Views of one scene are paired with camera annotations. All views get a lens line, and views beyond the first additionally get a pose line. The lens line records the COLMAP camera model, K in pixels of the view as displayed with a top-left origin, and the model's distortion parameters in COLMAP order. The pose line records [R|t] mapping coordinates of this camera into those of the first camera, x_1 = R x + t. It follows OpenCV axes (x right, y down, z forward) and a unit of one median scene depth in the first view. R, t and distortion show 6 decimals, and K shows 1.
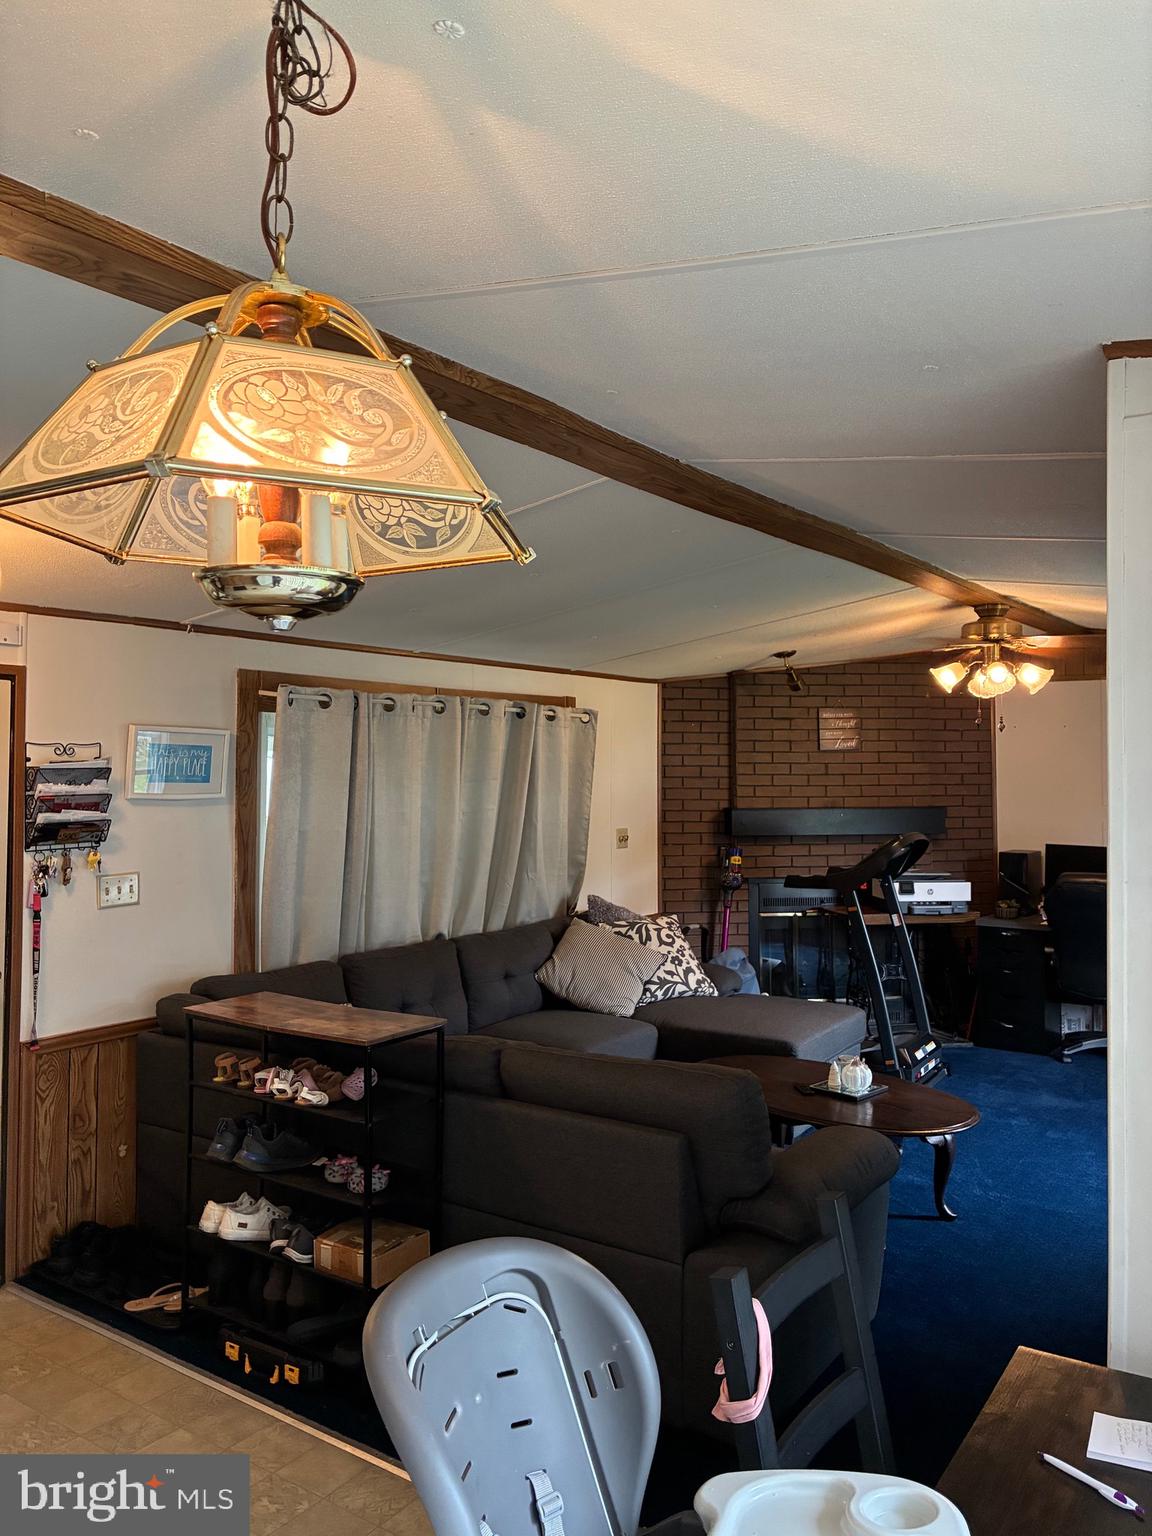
lens RADIAL K [[1165.3, 0, 570.8], [0, 1165.3, 766.7], [0, 0, 1]] dist [0.023450, -0.044009]
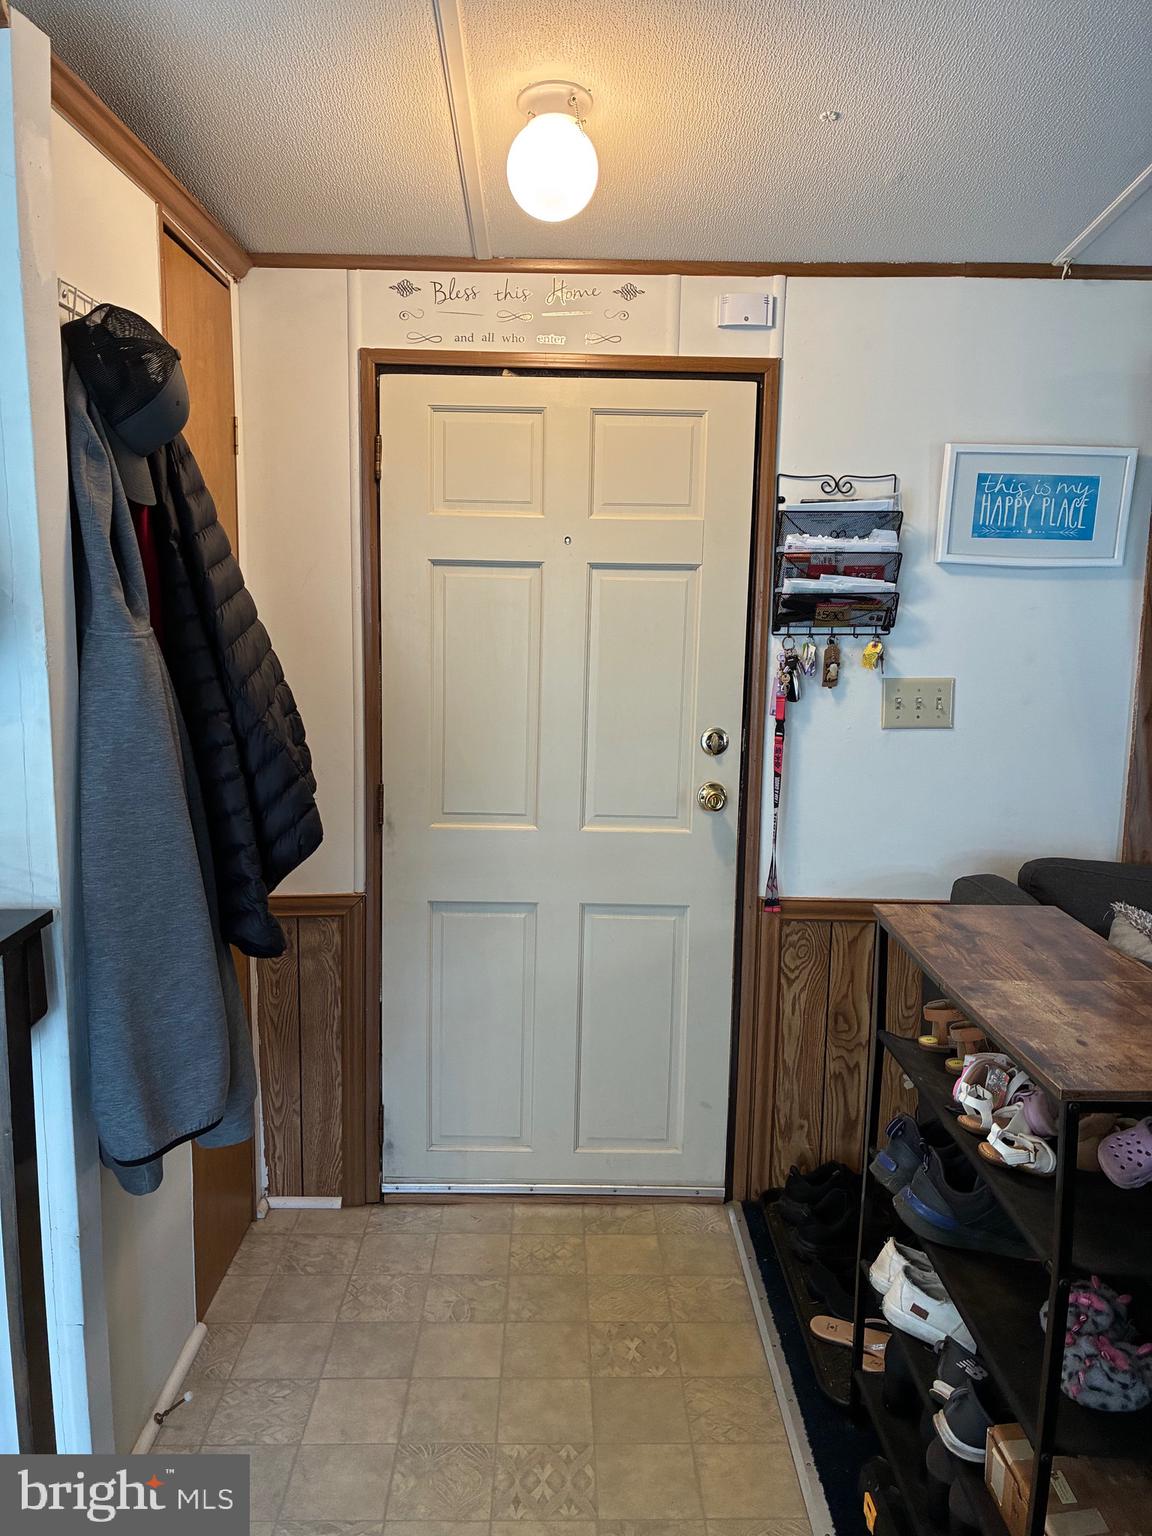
lens RADIAL K [[1165.3, 0, 572.1], [0, 1165.3, 757.5], [0, 0, 1]] dist [0.023450, -0.044009]
pose [[0.592087, 0.118679, -0.797088, 0.027602], [-0.008708, 0.989981, 0.140931, 0.047341], [0.805827, -0.076502, 0.587188, 0.478835]]
